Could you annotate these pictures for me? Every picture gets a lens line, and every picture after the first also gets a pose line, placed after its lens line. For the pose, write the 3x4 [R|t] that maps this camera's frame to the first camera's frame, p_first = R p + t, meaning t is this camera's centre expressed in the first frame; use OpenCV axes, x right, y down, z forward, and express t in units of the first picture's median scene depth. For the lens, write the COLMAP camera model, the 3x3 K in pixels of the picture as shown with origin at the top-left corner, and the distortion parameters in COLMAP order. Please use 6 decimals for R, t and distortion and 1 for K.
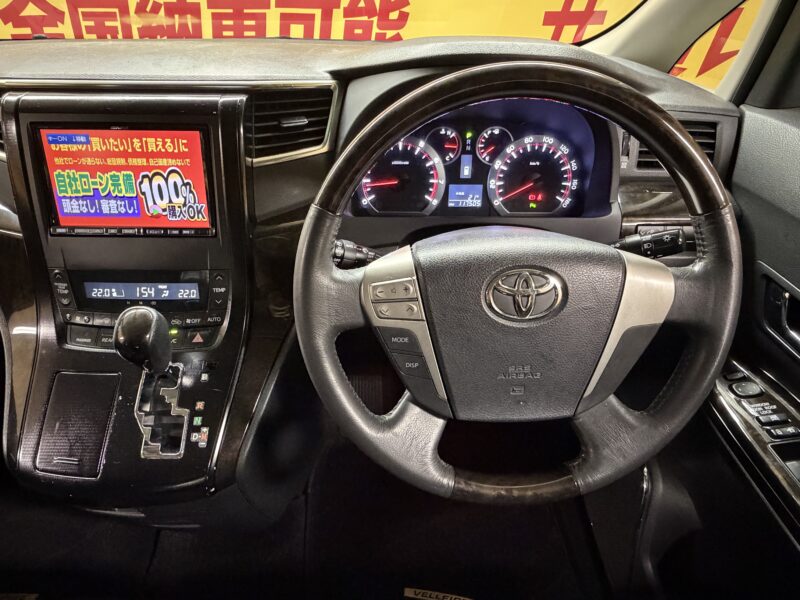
lens RADIAL K [[470.6, 0, 400.0], [0, 470.6, 300.0], [0, 0, 1]] dist [-0.002374, -0.003117]
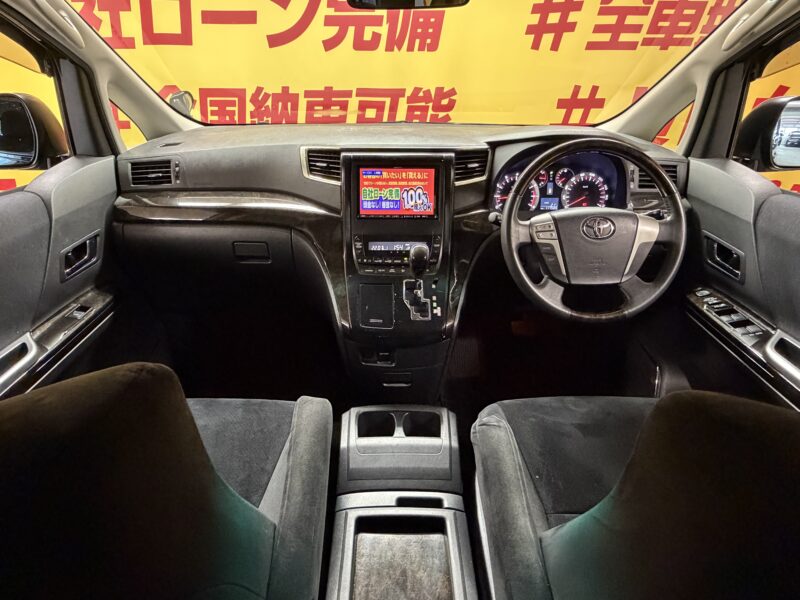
lens RADIAL K [[481.1, 0, 400.0], [0, 481.1, 300.0], [0, 0, 1]] dist [-0.020309, 0.024175]
pose [[0.999957, -0.008162, 0.004429, -0.549061], [0.008677, 0.991120, -0.132687, 0.478685], [-0.003306, 0.132720, 0.991148, -1.000309]]
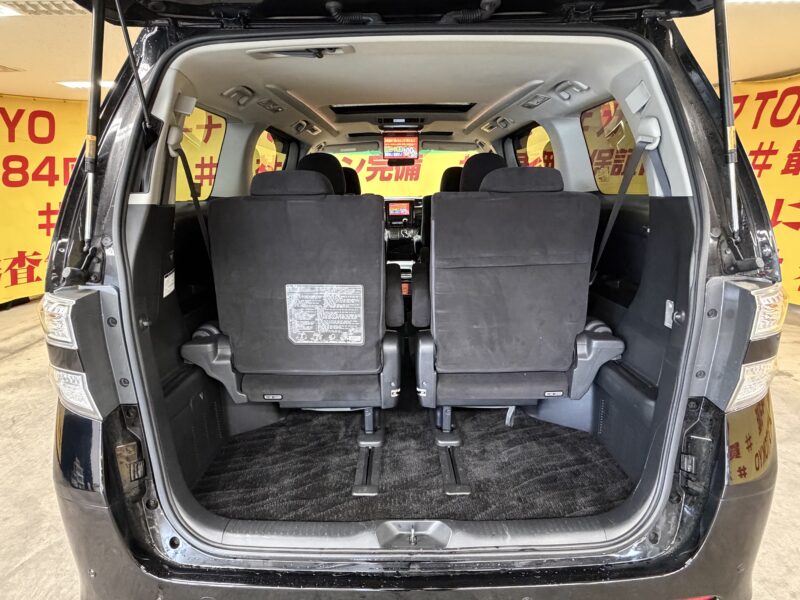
lens RADIAL K [[450.4, 0, 400.0], [0, 450.4, 300.0], [0, 0, 1]] dist [0.001018, 0.000349]
pose [[0.999694, -0.023564, -0.007465, -0.520847], [0.019110, 0.928332, -0.371260, 3.414584], [0.015678, 0.371004, 0.928499, -4.711147]]
